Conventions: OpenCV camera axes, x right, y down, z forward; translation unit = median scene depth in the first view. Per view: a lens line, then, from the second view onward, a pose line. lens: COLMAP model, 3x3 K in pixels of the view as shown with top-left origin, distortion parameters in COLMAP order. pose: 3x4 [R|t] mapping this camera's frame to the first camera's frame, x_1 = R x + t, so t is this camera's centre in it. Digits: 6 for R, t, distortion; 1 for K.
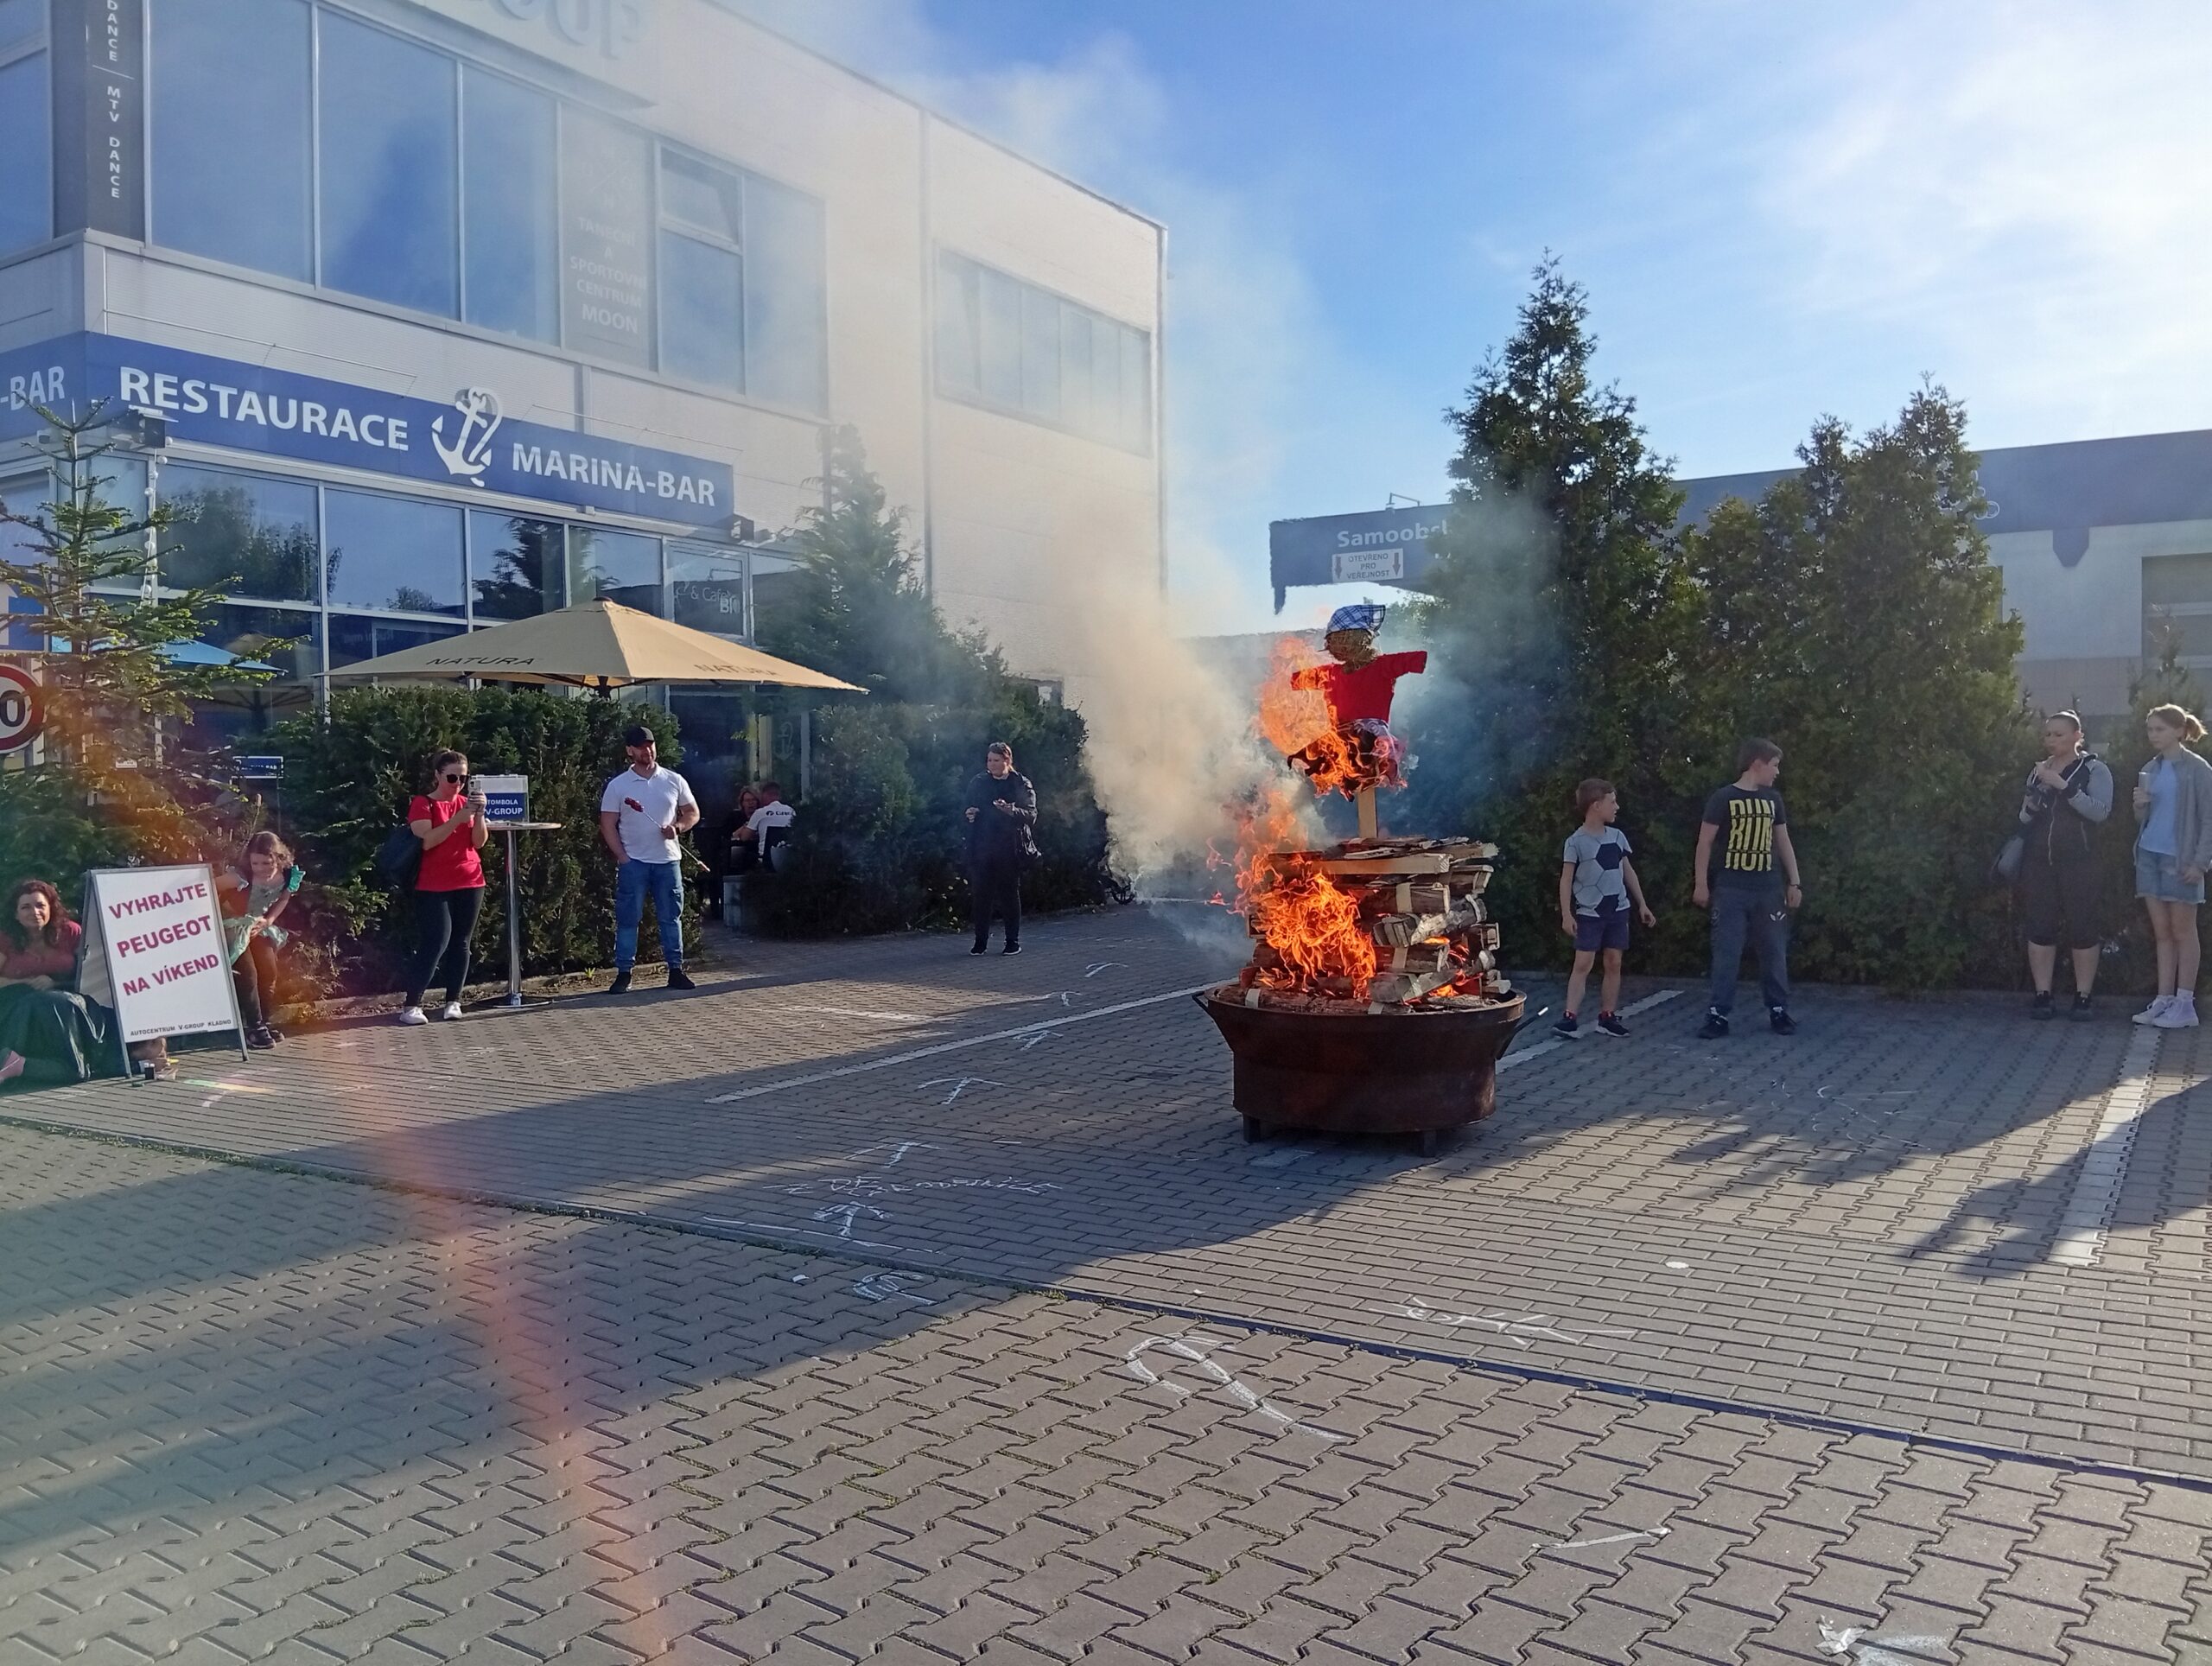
lens RADIAL K [[1787.2, 0, 1117.4], [0, 1787.2, 836.7], [0, 0, 1]] dist [0.054225, -0.081747]
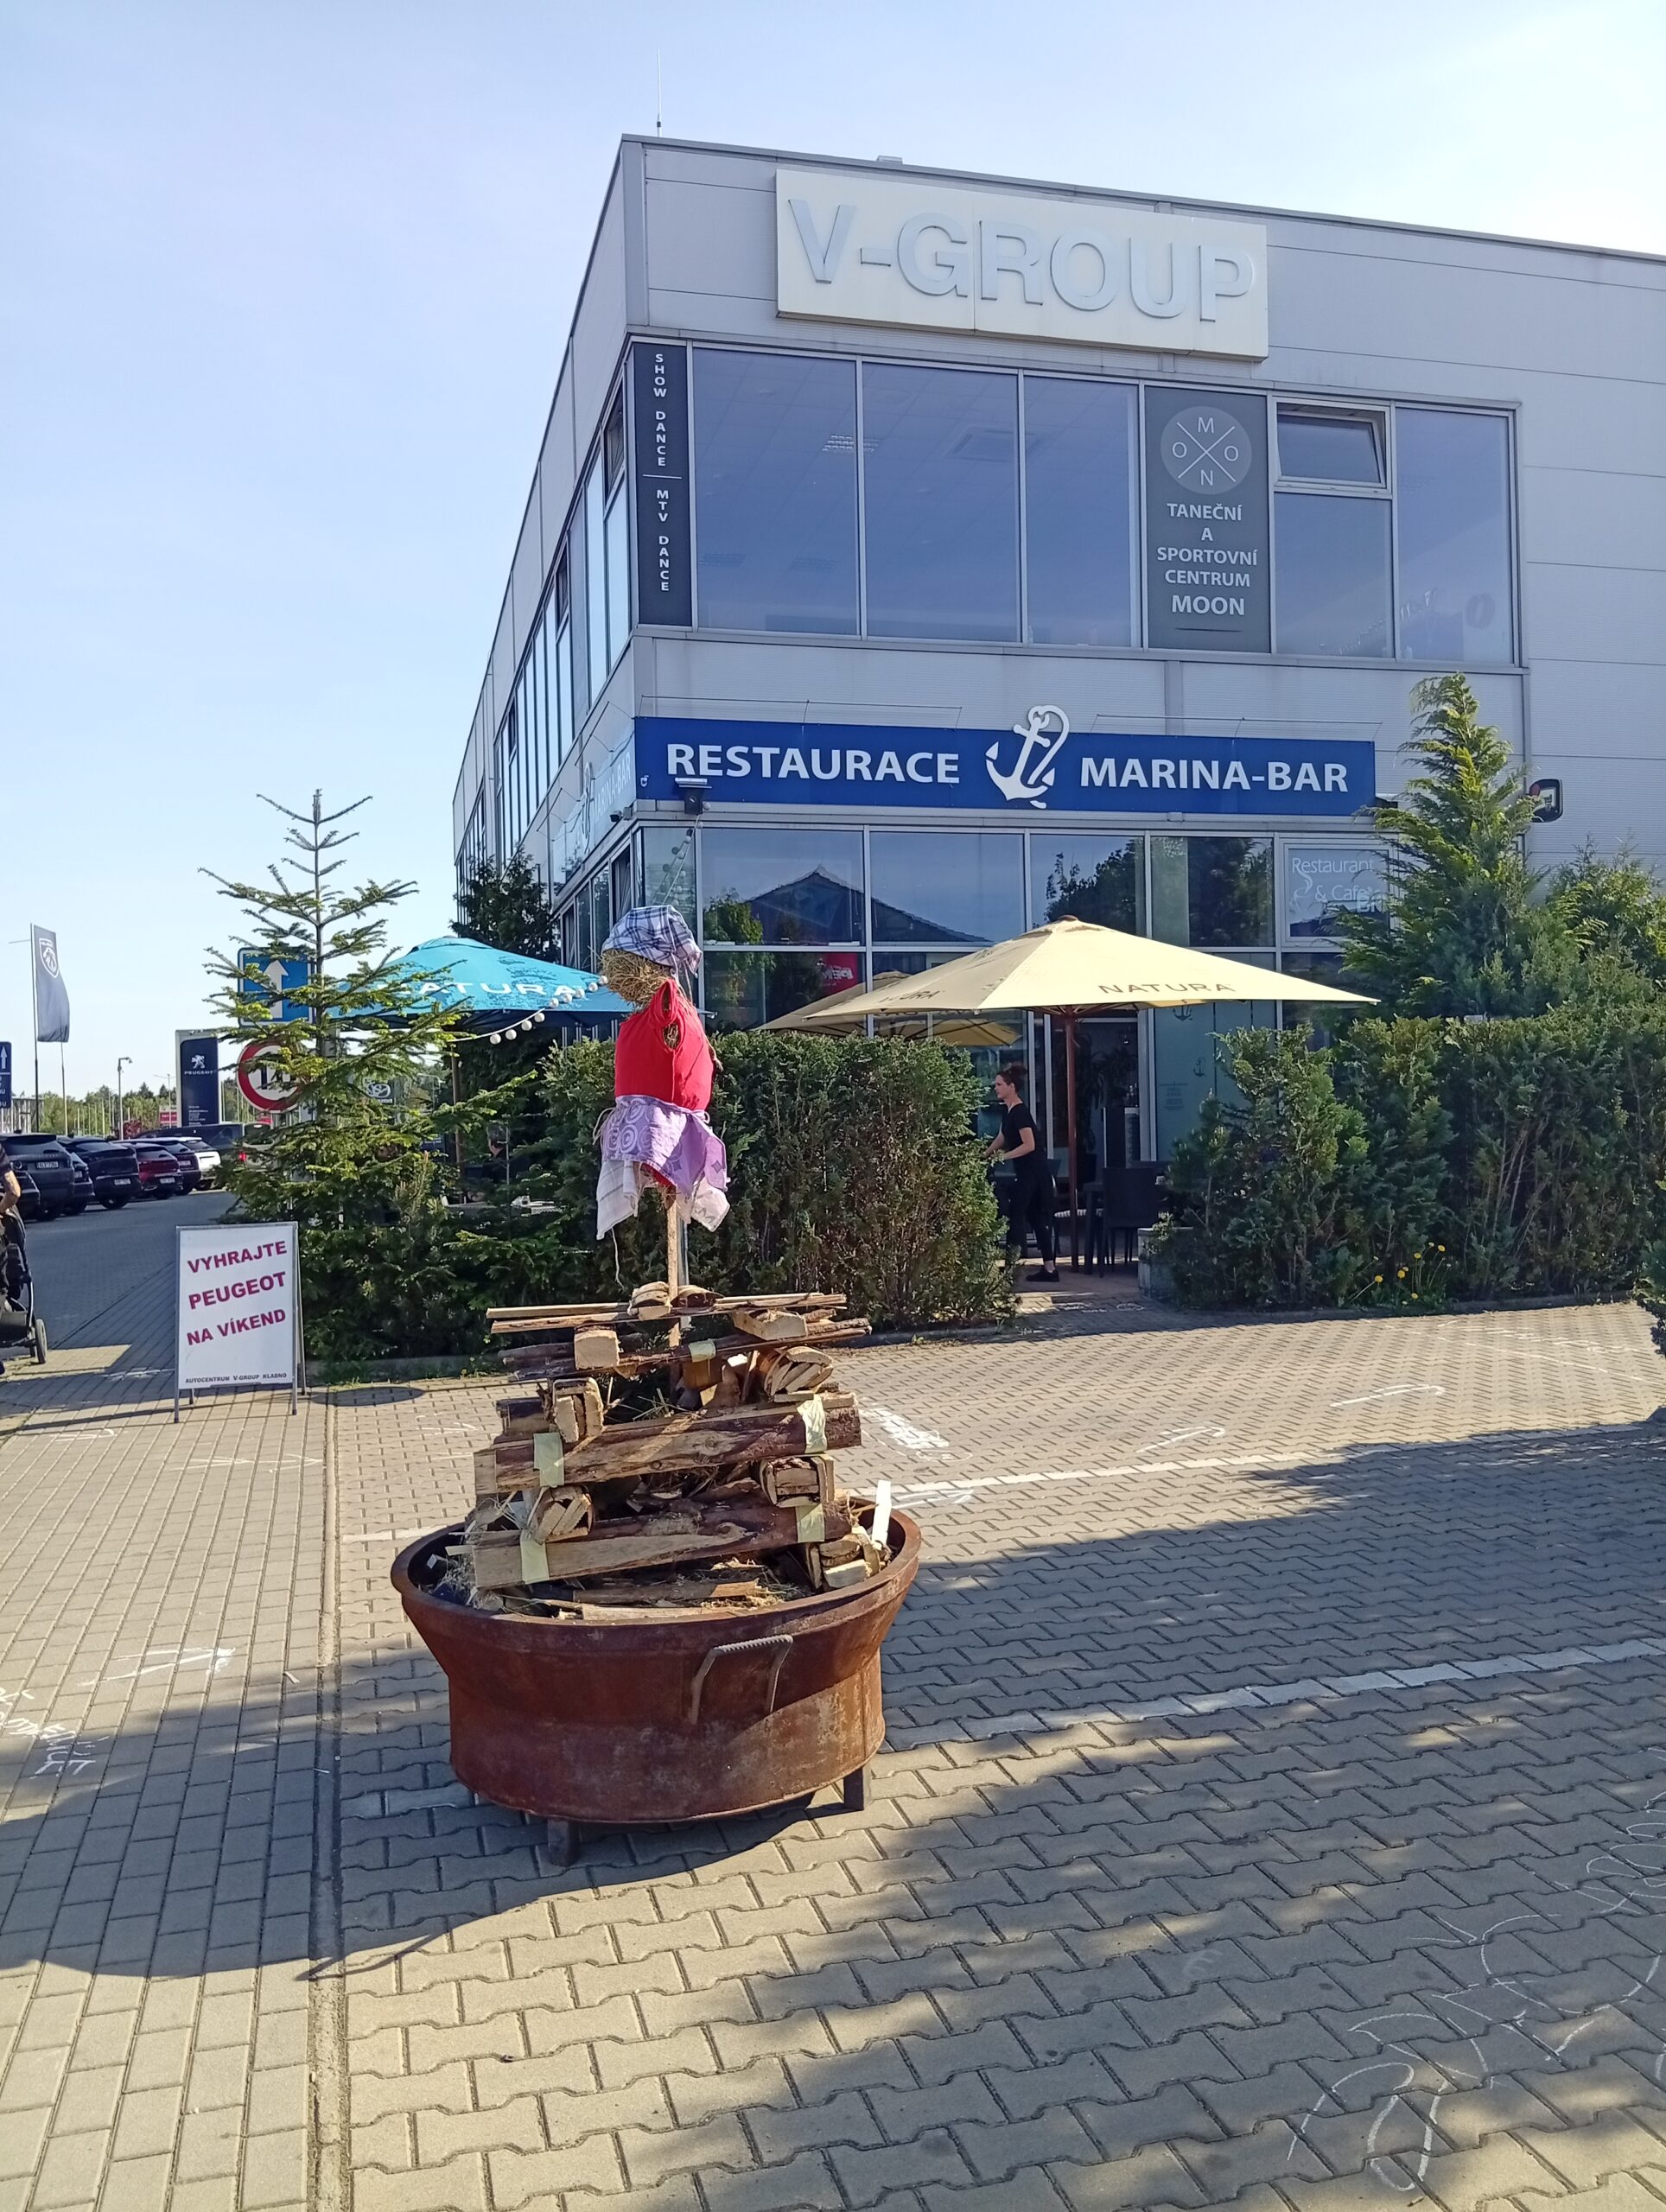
lens RADIAL K [[1787.2, 0, 835.5], [0, 1787.2, 1119.3], [0, 0, 1]] dist [0.054225, -0.081747]
pose [[0.736184, -0.001594, -0.676779, 0.235935], [-0.004991, 0.999957, -0.007783, -0.020708], [0.676763, 0.009107, 0.736145, 0.235302]]
